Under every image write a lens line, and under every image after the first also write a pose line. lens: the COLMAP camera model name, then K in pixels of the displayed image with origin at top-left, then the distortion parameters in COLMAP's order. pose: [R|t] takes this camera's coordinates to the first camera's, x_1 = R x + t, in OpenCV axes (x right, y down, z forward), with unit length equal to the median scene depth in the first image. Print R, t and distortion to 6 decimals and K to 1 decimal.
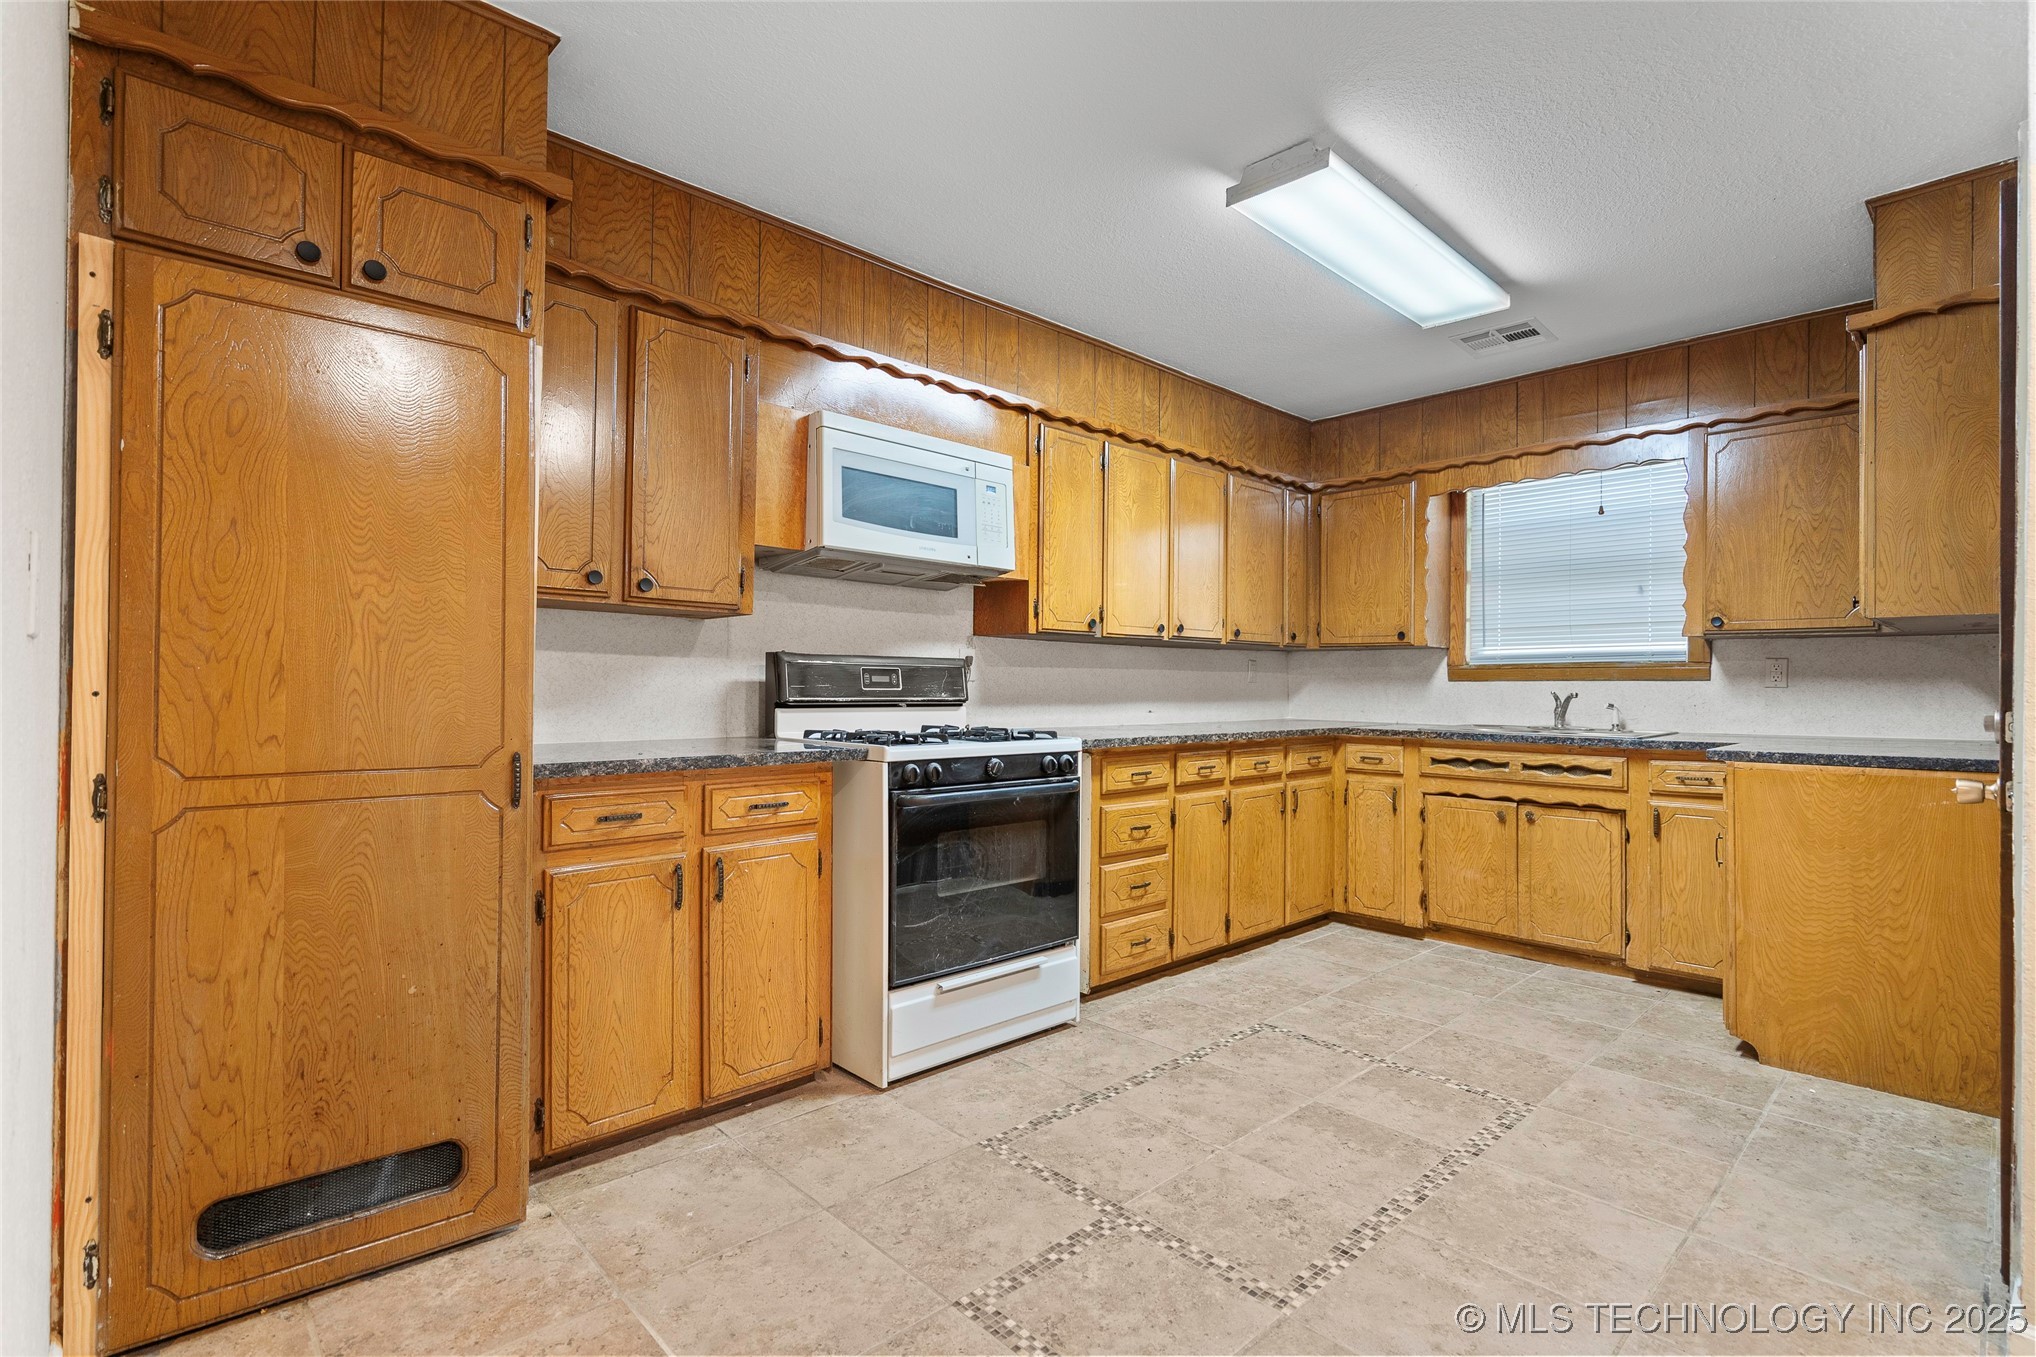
lens RADIAL K [[945.3, 0, 1018.0], [0, 945.3, 678.5], [0, 0, 1]] dist [0.001266, 0.001588]
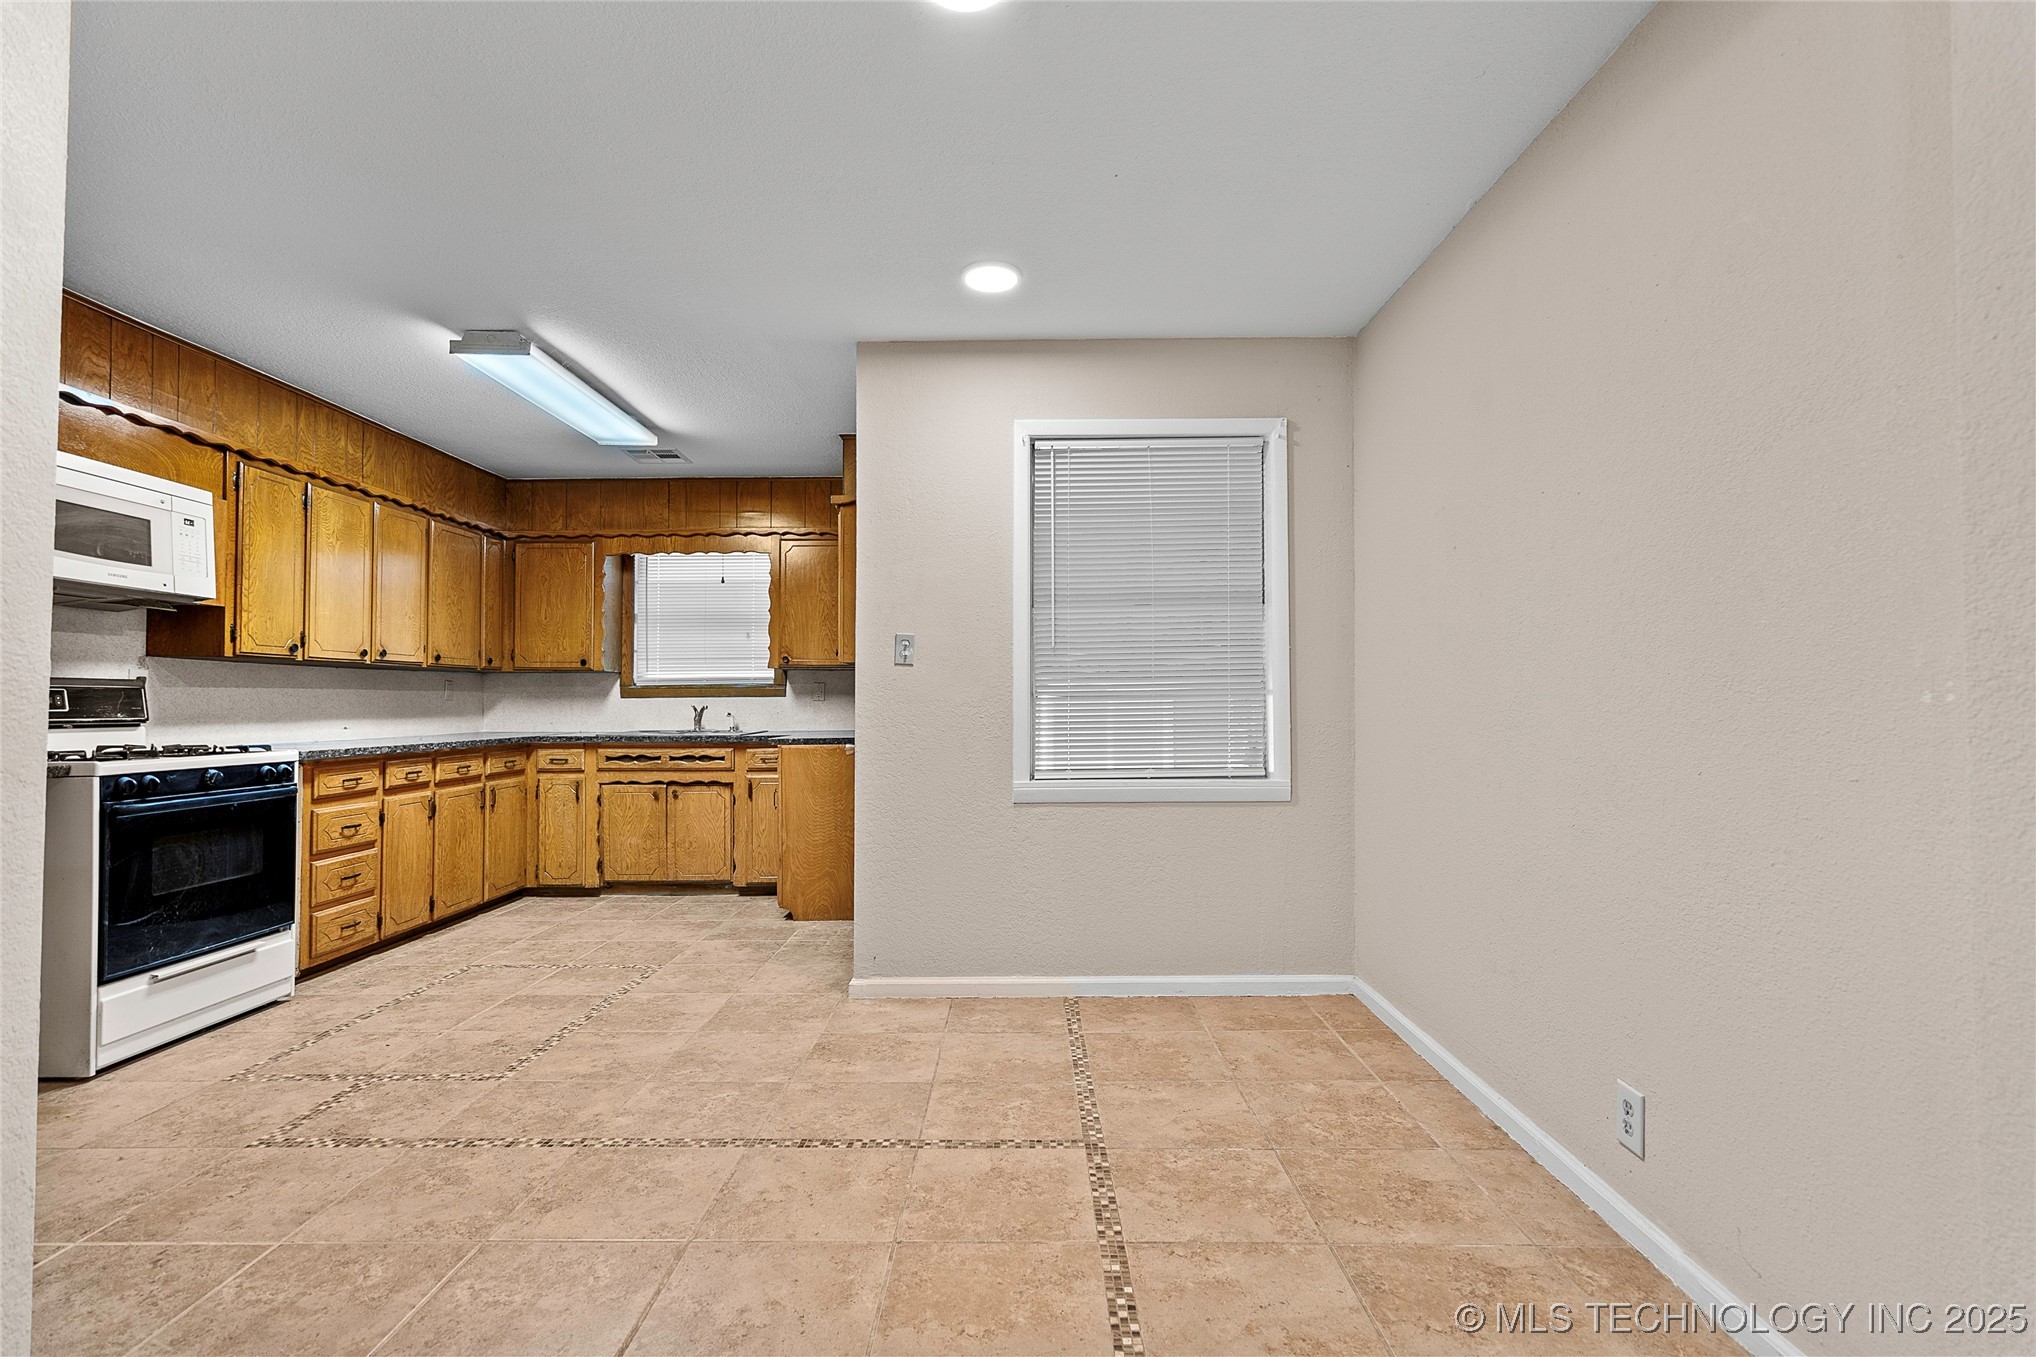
lens RADIAL K [[946.7, 0, 1018.0], [0, 946.7, 678.5], [0, 0, 1]] dist [-0.001311, 0.000368]
pose [[0.690543, 0.008071, 0.723246, -0.143293], [0.004008, 0.999880, -0.014985, -0.003176], [-0.723280, 0.013246, 0.690428, -0.387138]]
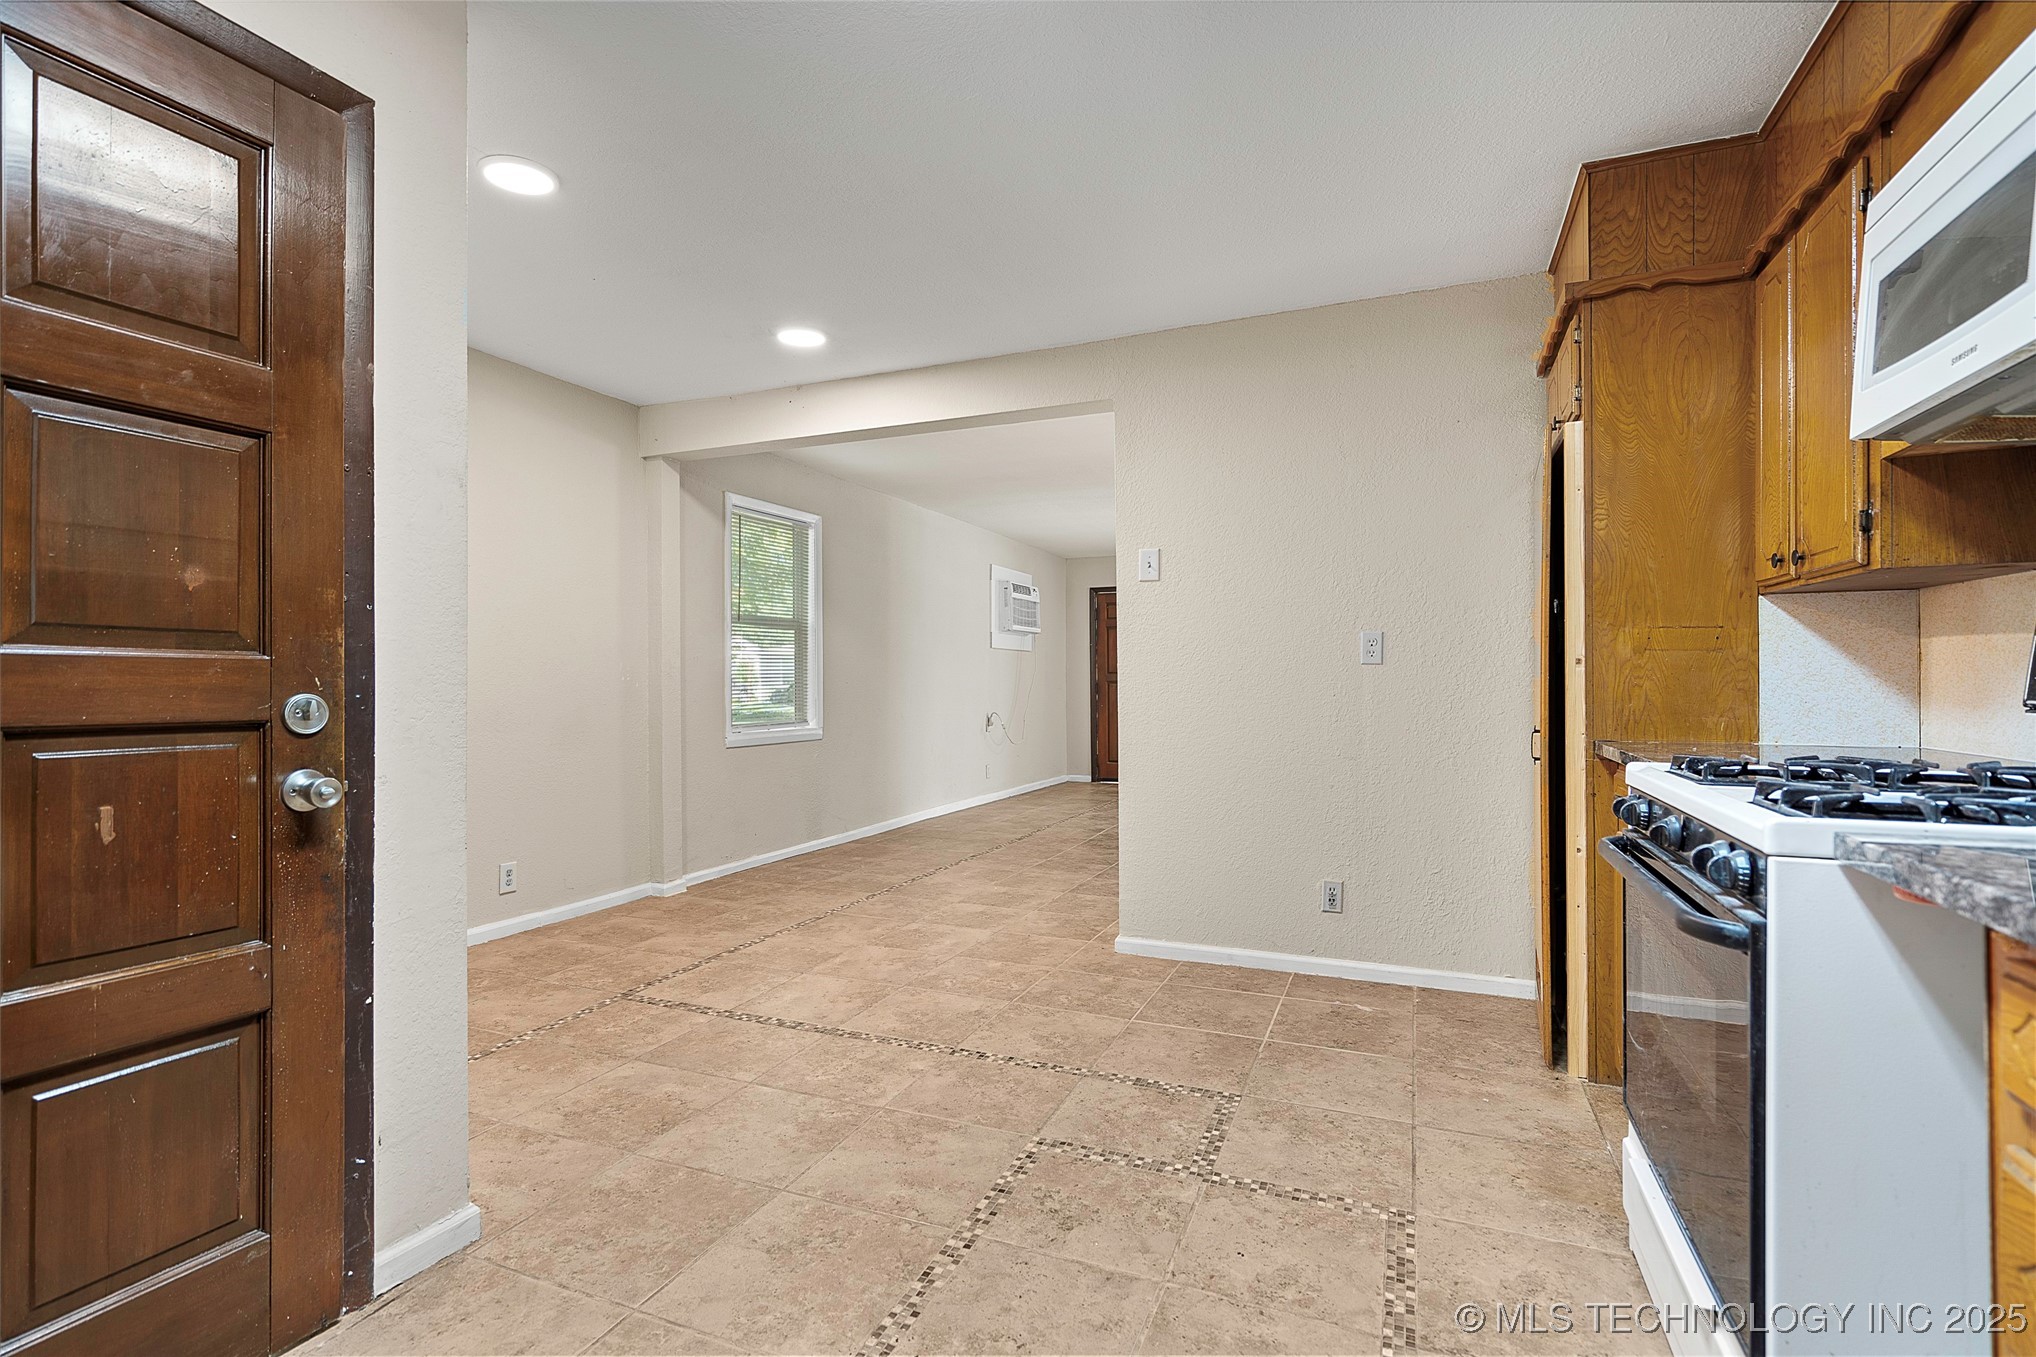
lens RADIAL K [[945.3, 0, 1018.0], [0, 945.3, 678.5], [0, 0, 1]] dist [0.001266, 0.001588]
pose [[-0.913749, -0.007547, -0.406209, 0.411735], [-0.002933, 0.999924, -0.011982, 0.013858], [0.406268, -0.009757, -0.913702, 1.066945]]
